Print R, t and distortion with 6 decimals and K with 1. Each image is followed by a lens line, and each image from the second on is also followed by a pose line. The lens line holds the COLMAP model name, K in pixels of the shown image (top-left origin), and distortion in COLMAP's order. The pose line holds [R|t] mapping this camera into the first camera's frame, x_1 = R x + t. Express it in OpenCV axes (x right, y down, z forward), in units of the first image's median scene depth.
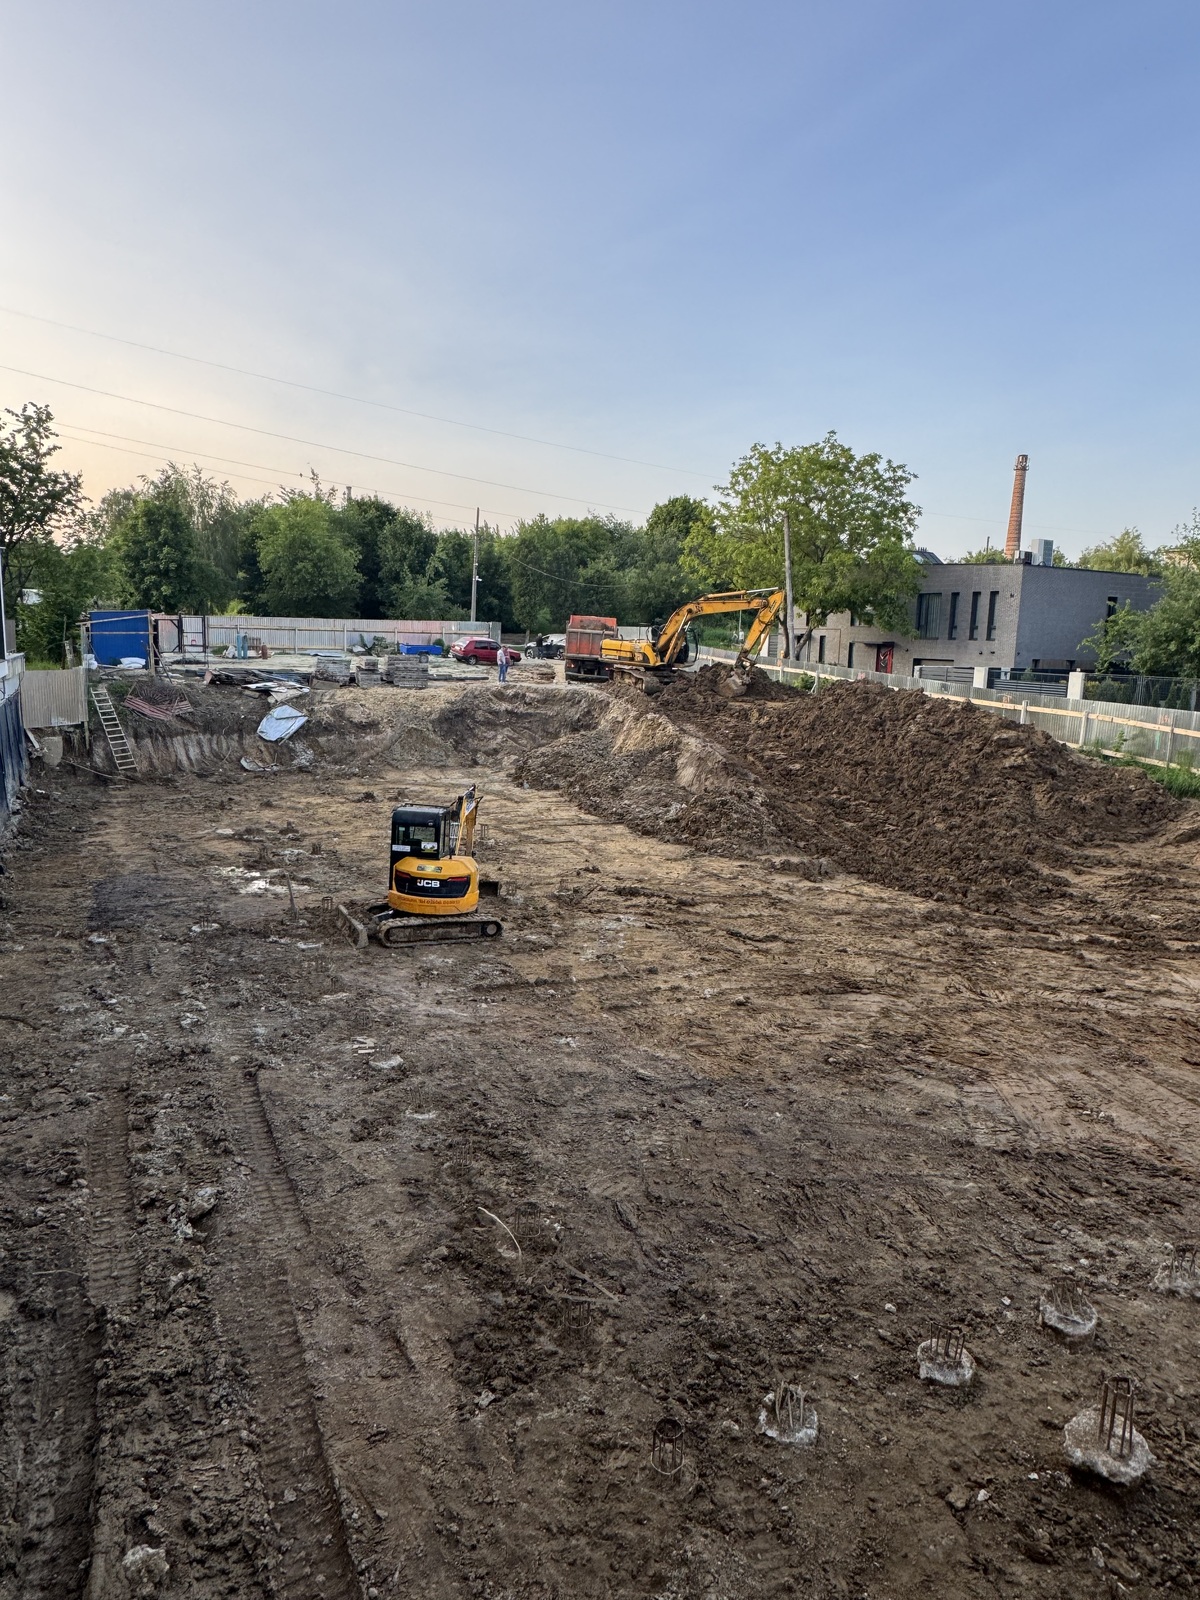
lens RADIAL K [[1031.6, 0, 609.9], [0, 1031.6, 801.3], [0, 0, 1]] dist [0.000989, 0.011356]
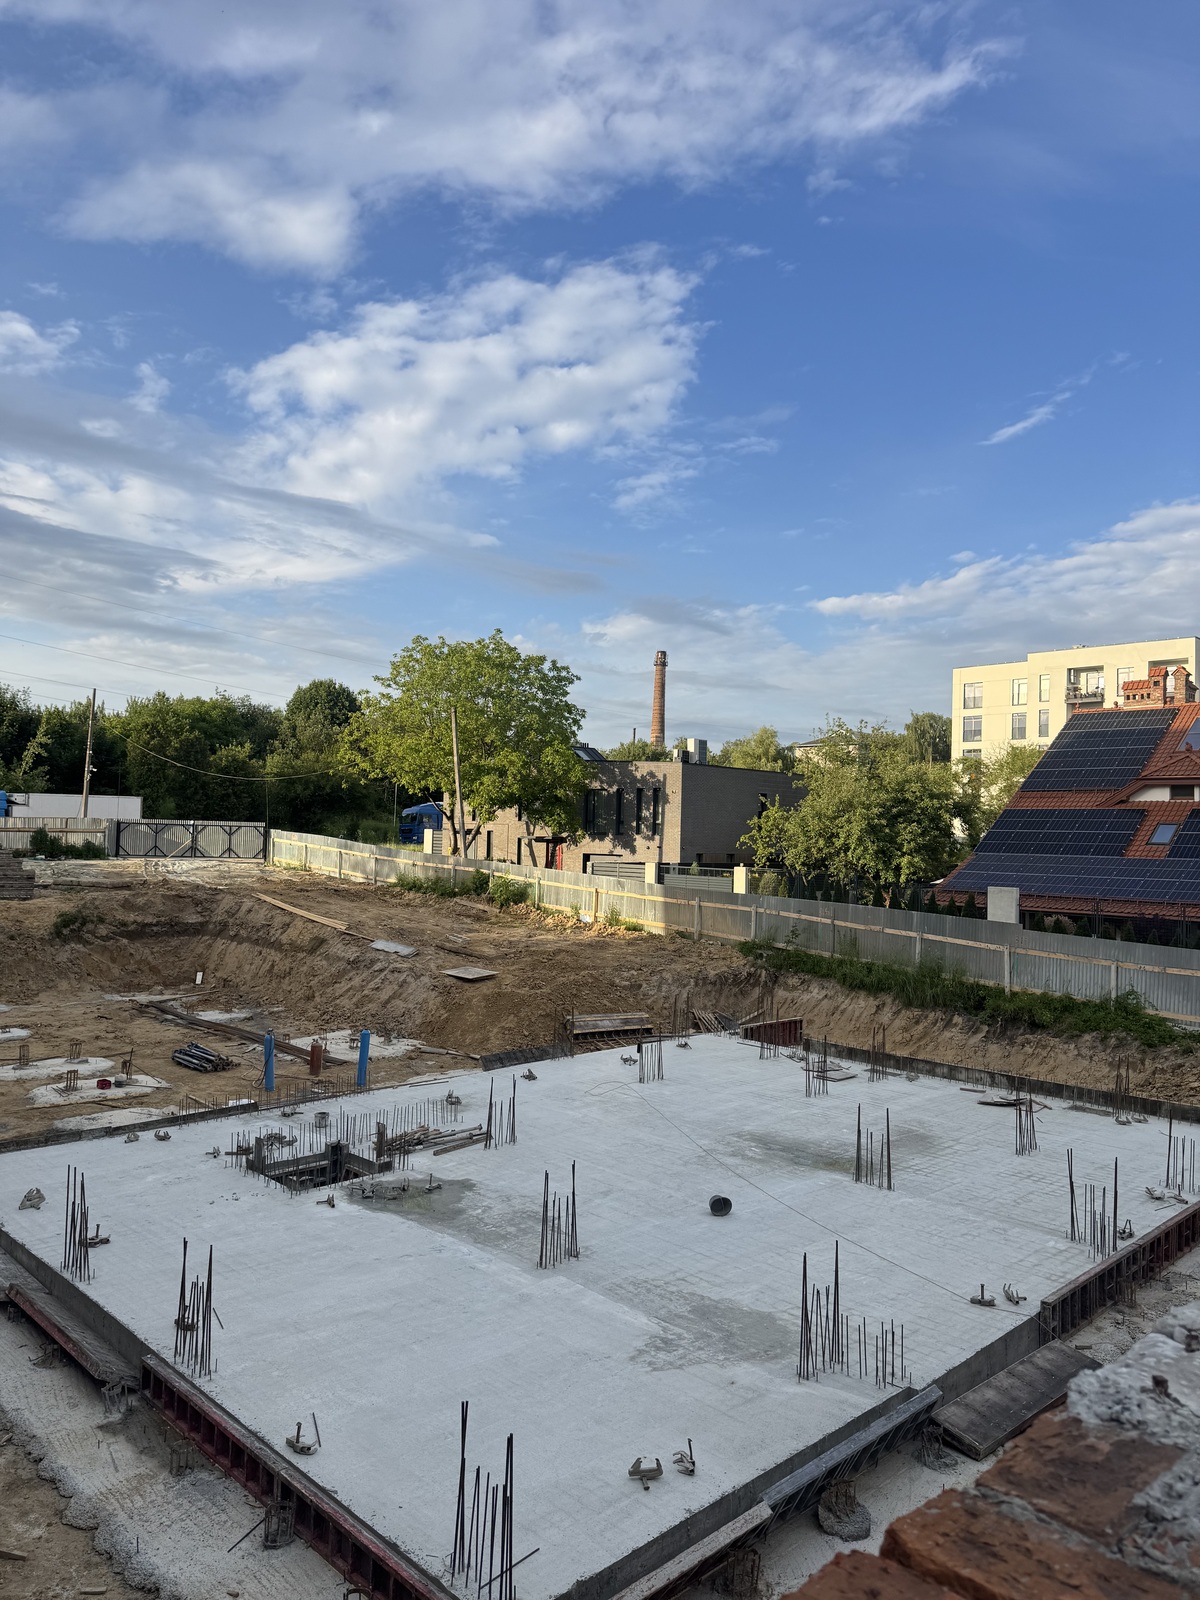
lens RADIAL K [[1128.9, 0, 603.6], [0, 1128.9, 781.8], [0, 0, 1]] dist [0.096999, -0.118791]
pose [[0.949834, 0.008234, 0.312645, -0.030083], [0.053123, 0.980880, -0.187223, -0.003626], [-0.308209, 0.194439, 0.931236, -0.026566]]
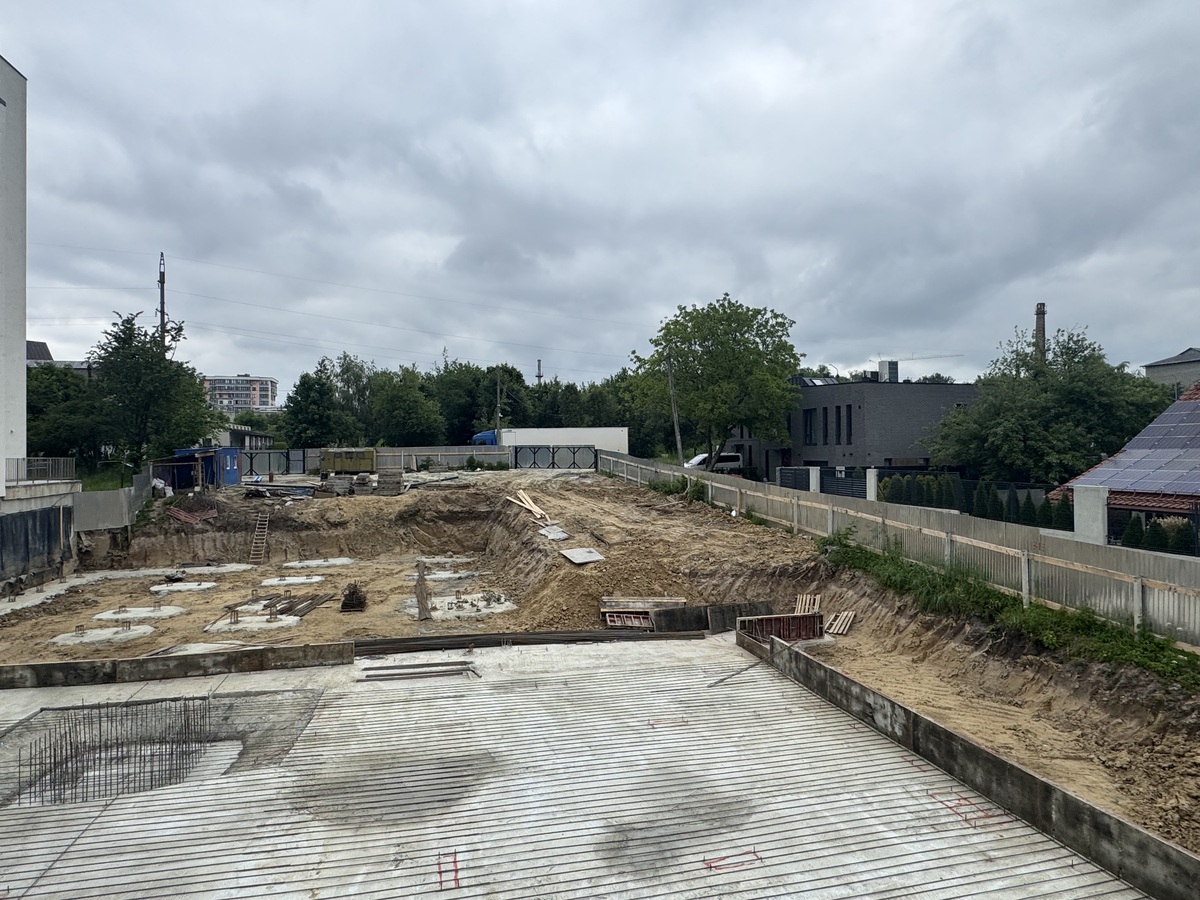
lens RADIAL K [[714.5, 0, 598.5], [0, 714.5, 444.0], [0, 0, 1]] dist [-0.008600, 0.007229]
pose [[0.974283, -0.040025, -0.221744, 0.298493], [0.001926, 0.985540, -0.169431, -0.015968], [0.225319, 0.164647, 0.960272, 0.141145]]
